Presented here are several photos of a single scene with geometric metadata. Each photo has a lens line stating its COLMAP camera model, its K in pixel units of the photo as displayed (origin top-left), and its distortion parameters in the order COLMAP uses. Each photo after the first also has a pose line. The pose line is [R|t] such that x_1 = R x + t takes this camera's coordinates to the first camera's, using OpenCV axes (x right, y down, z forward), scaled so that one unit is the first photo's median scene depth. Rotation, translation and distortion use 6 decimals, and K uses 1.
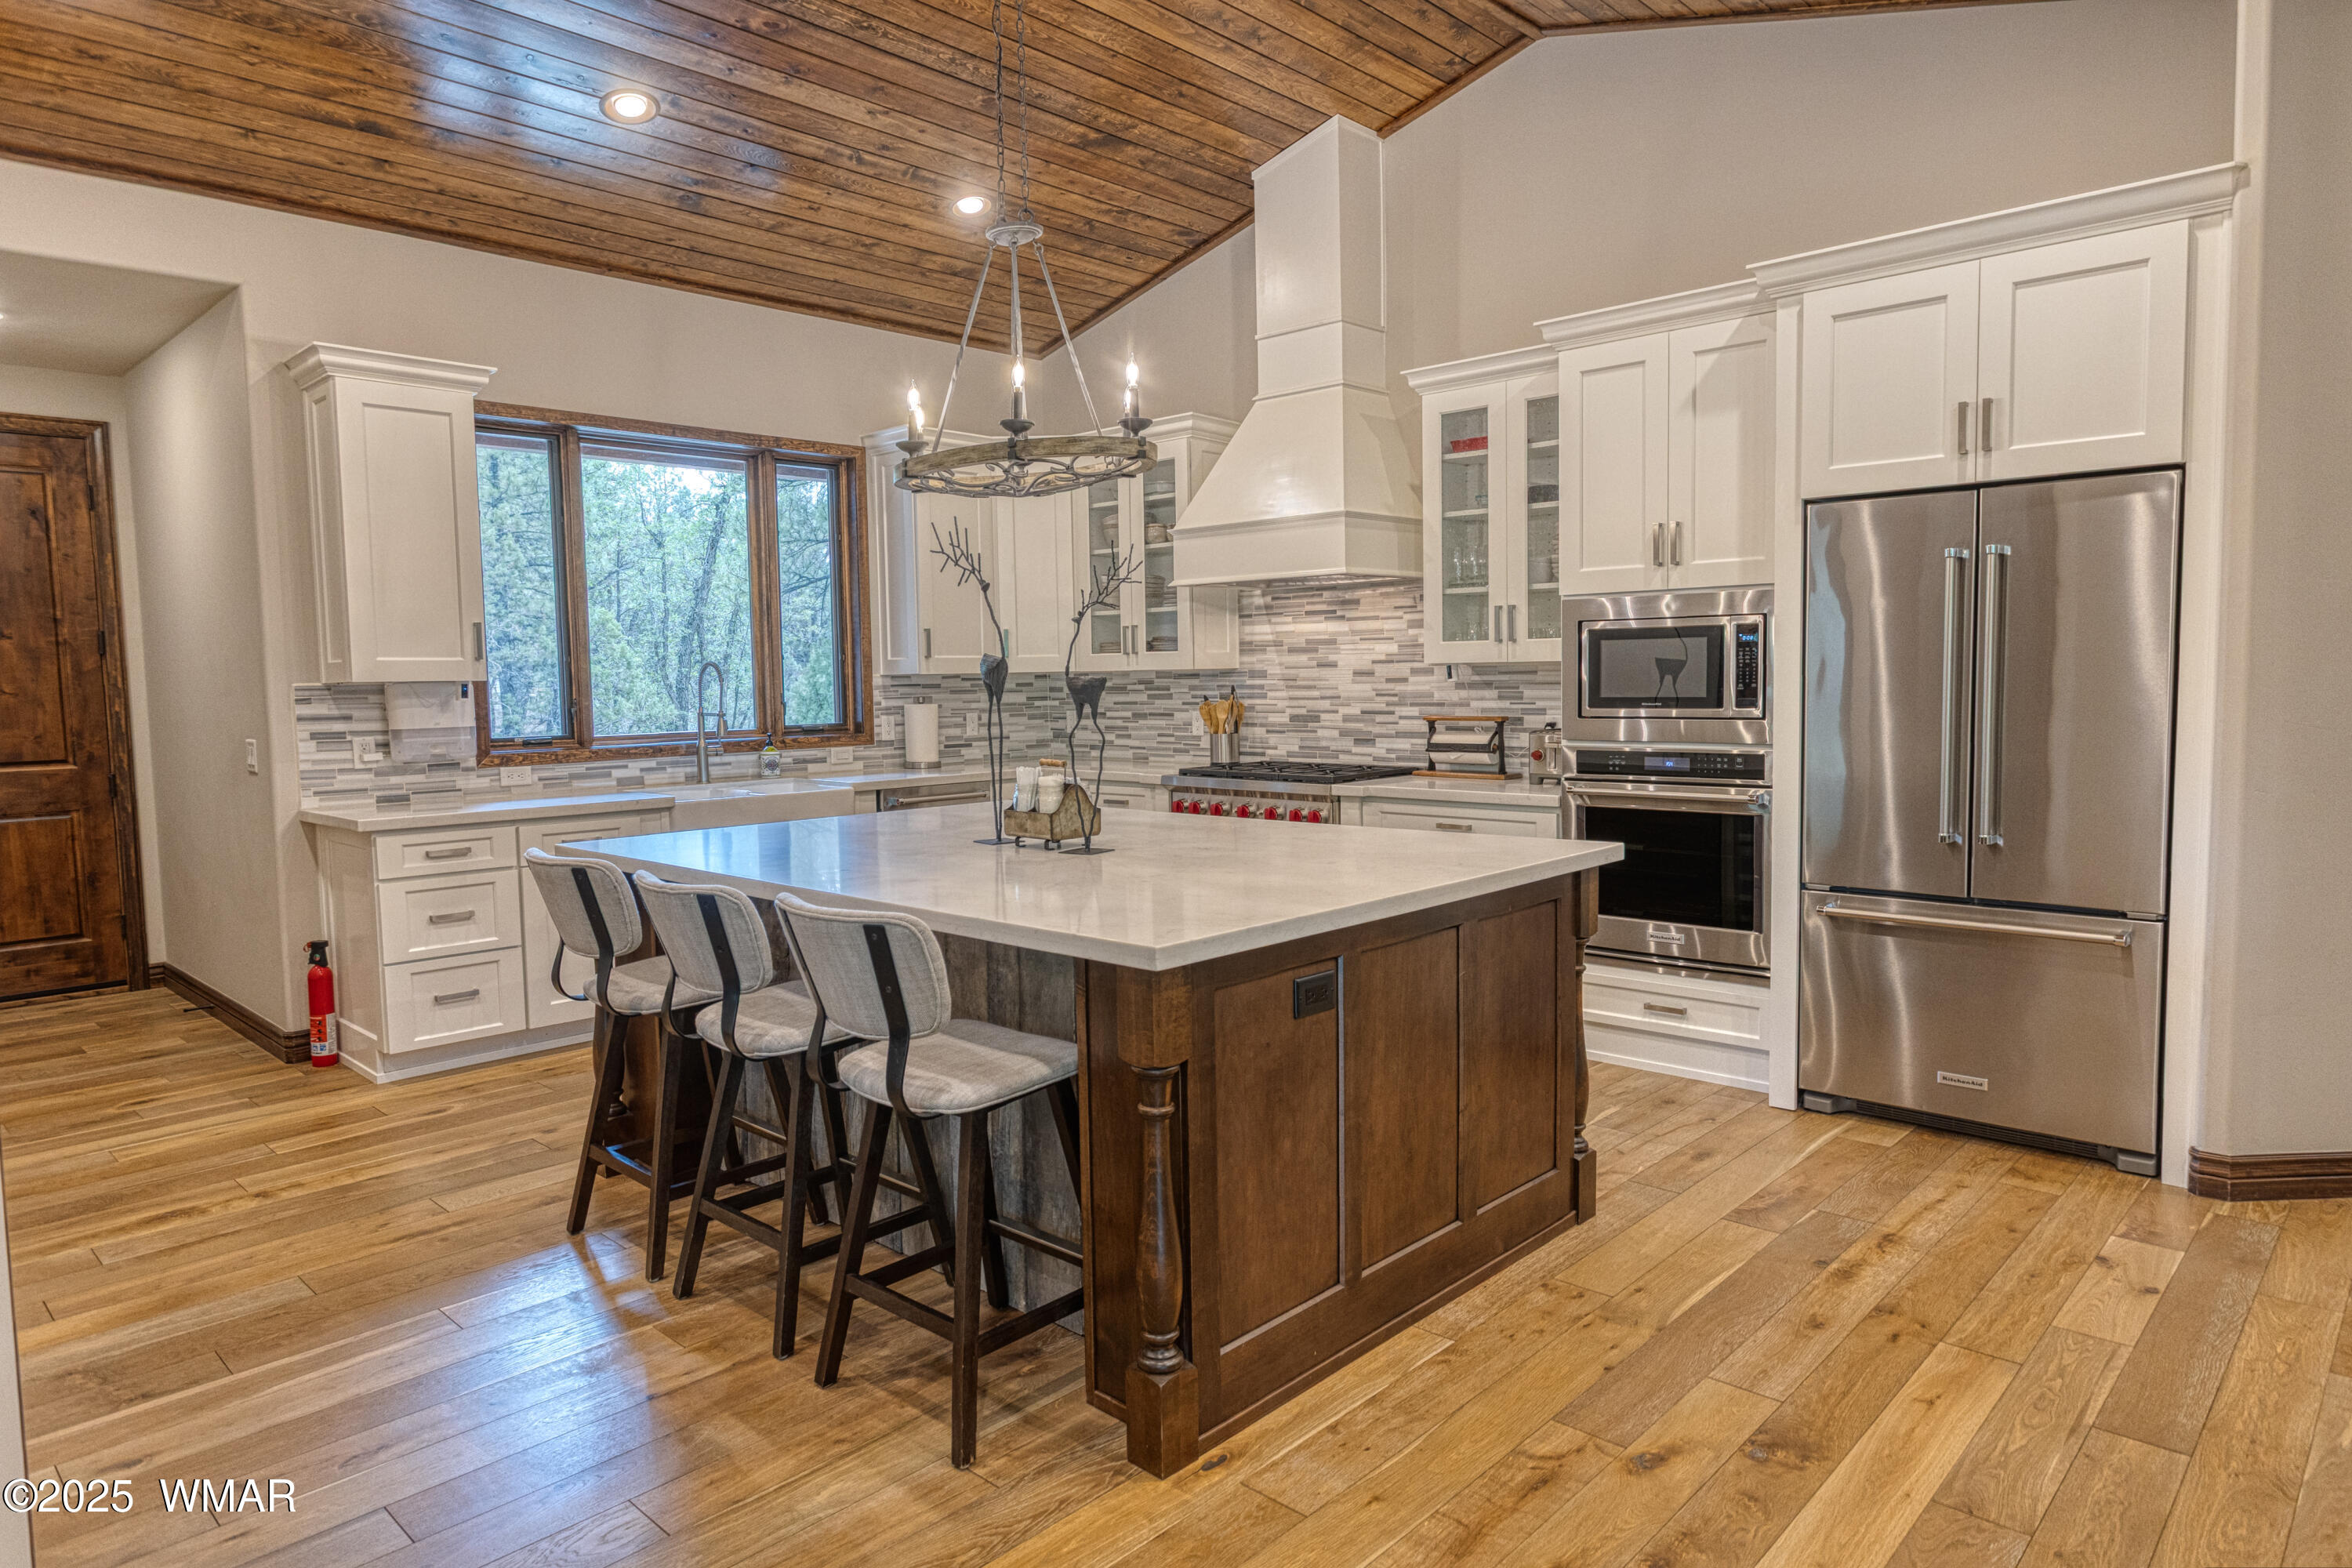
lens RADIAL K [[1420.7, 0, 1175.2], [0, 1420.7, 785.6], [0, 0, 1]] dist [-0.001626, 0.001333]
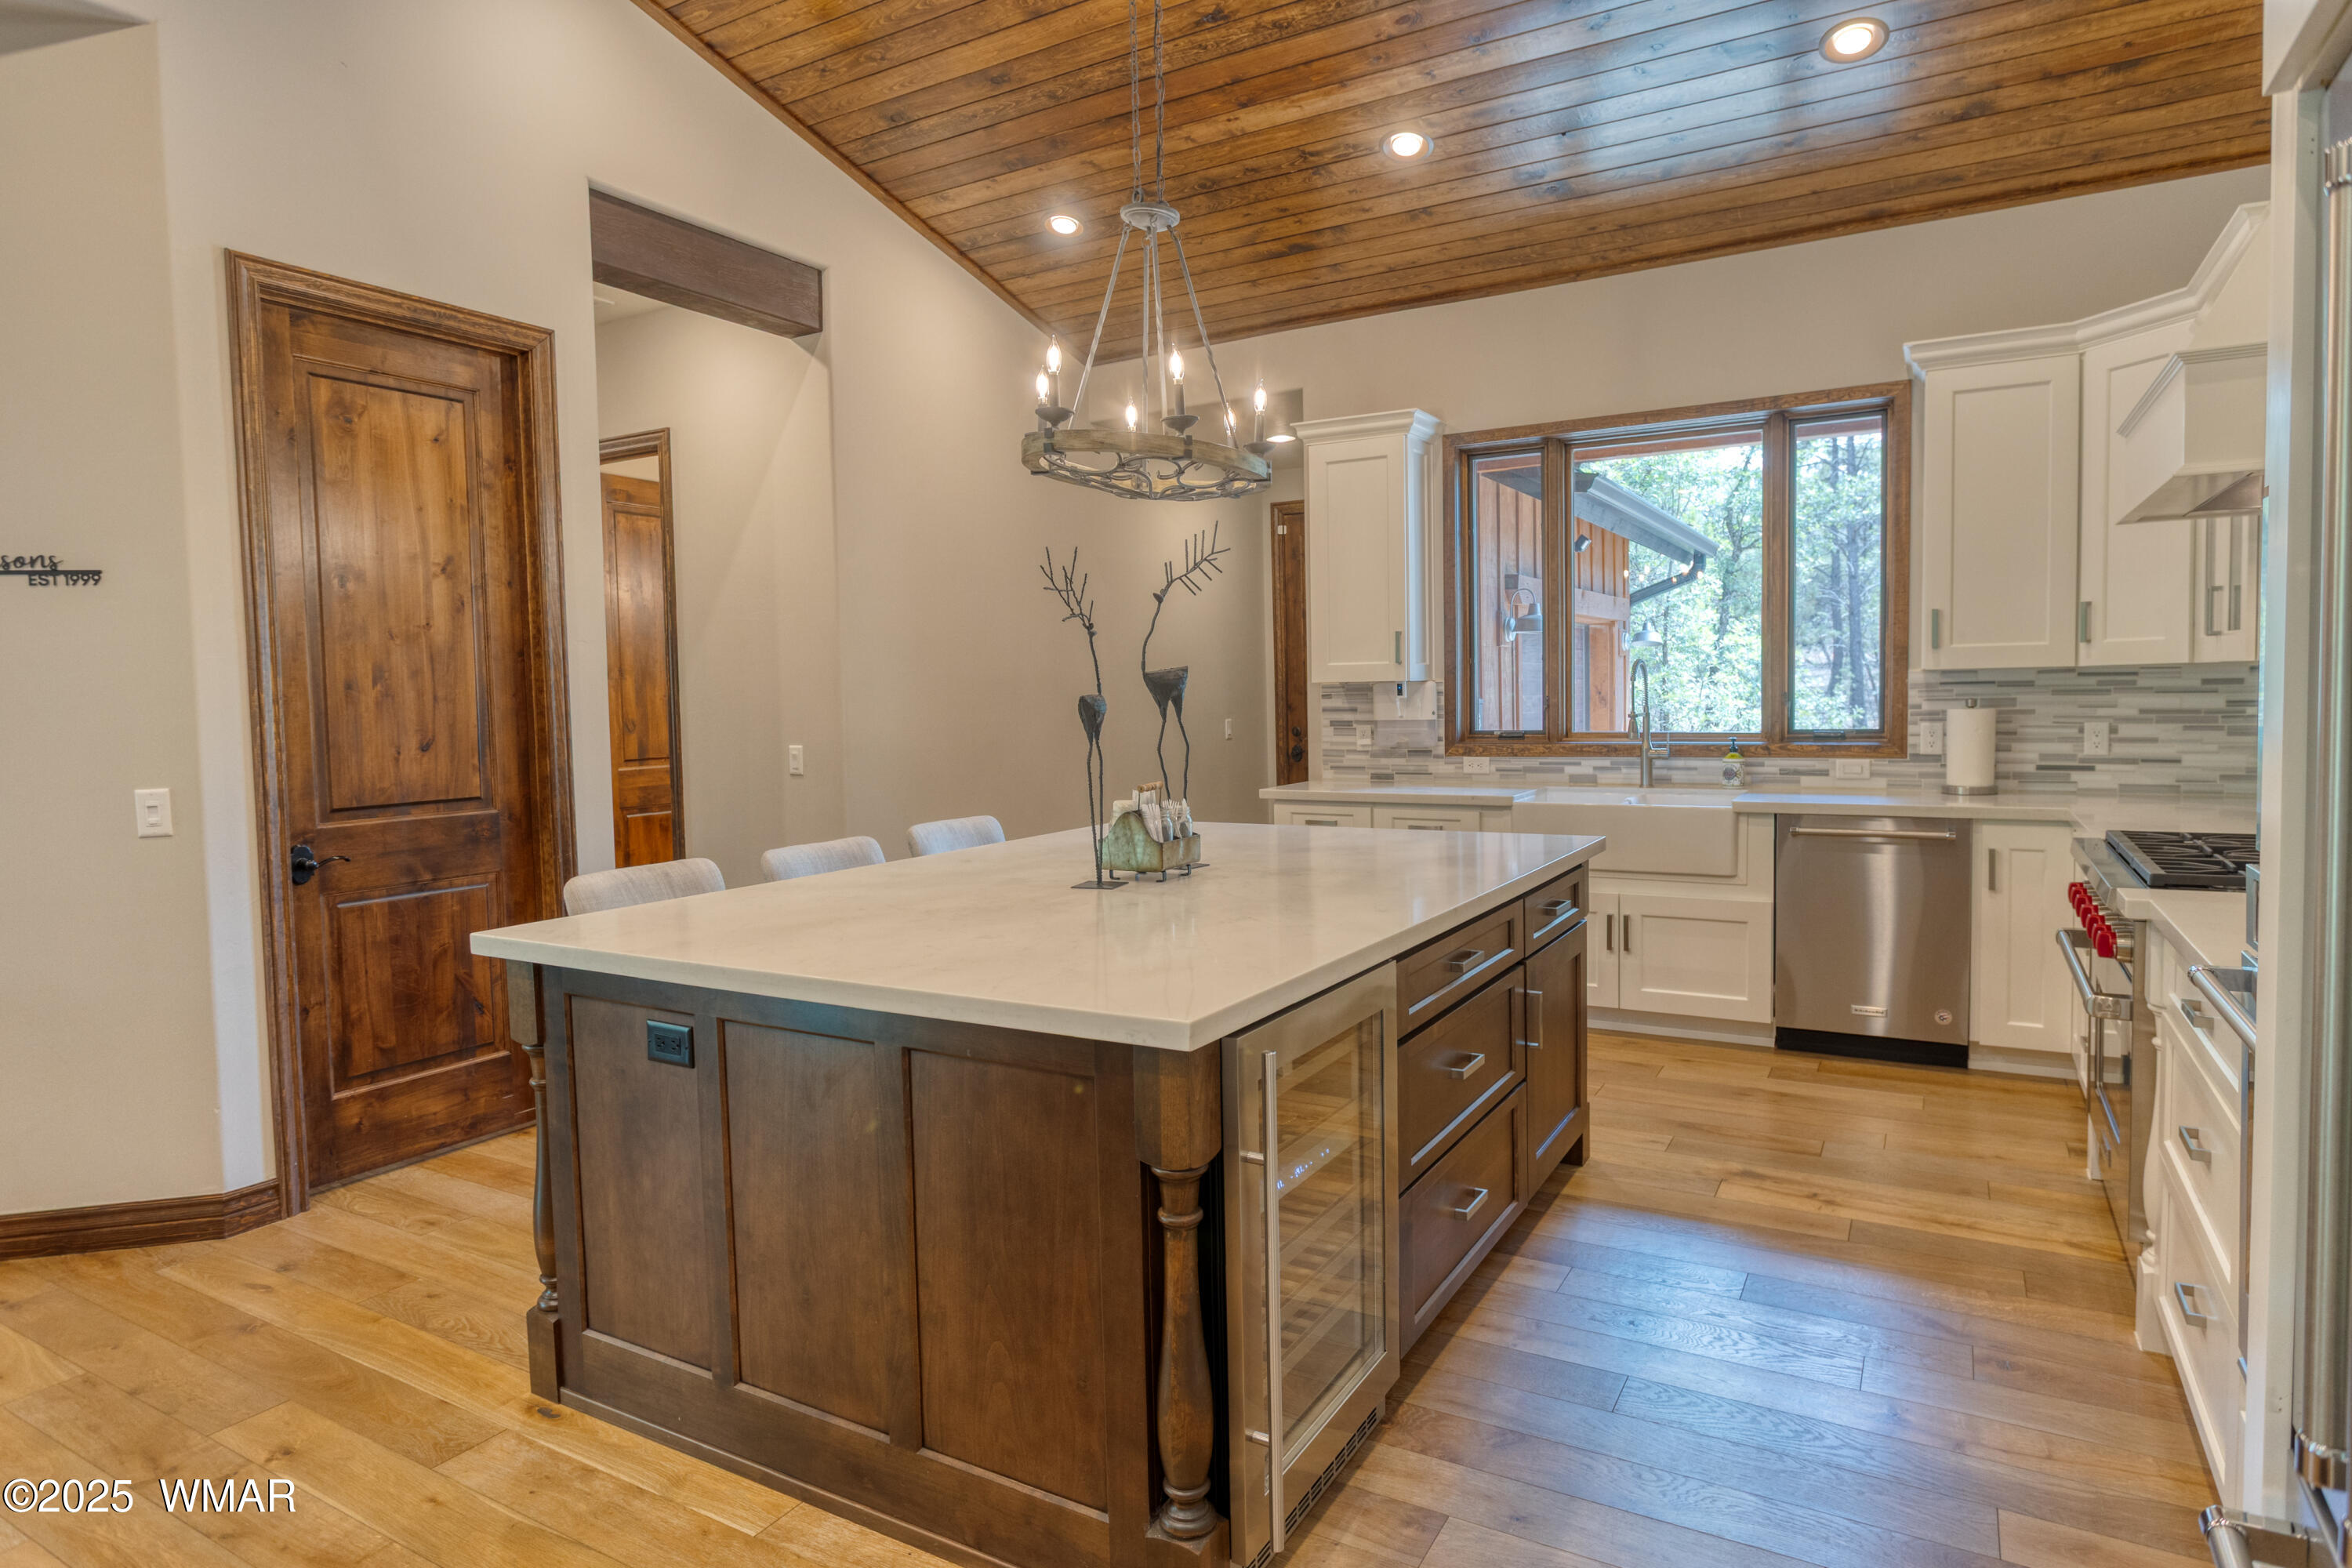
lens RADIAL K [[1313.3, 0, 1175.4], [0, 1313.3, 766.5], [0, 0, 1]] dist [-0.004436, -0.001571]
pose [[0.226926, 0.069603, -0.971422, 0.477654], [-0.058196, 0.996630, 0.057814, -0.051157], [0.972172, 0.043413, 0.230212, 0.527386]]
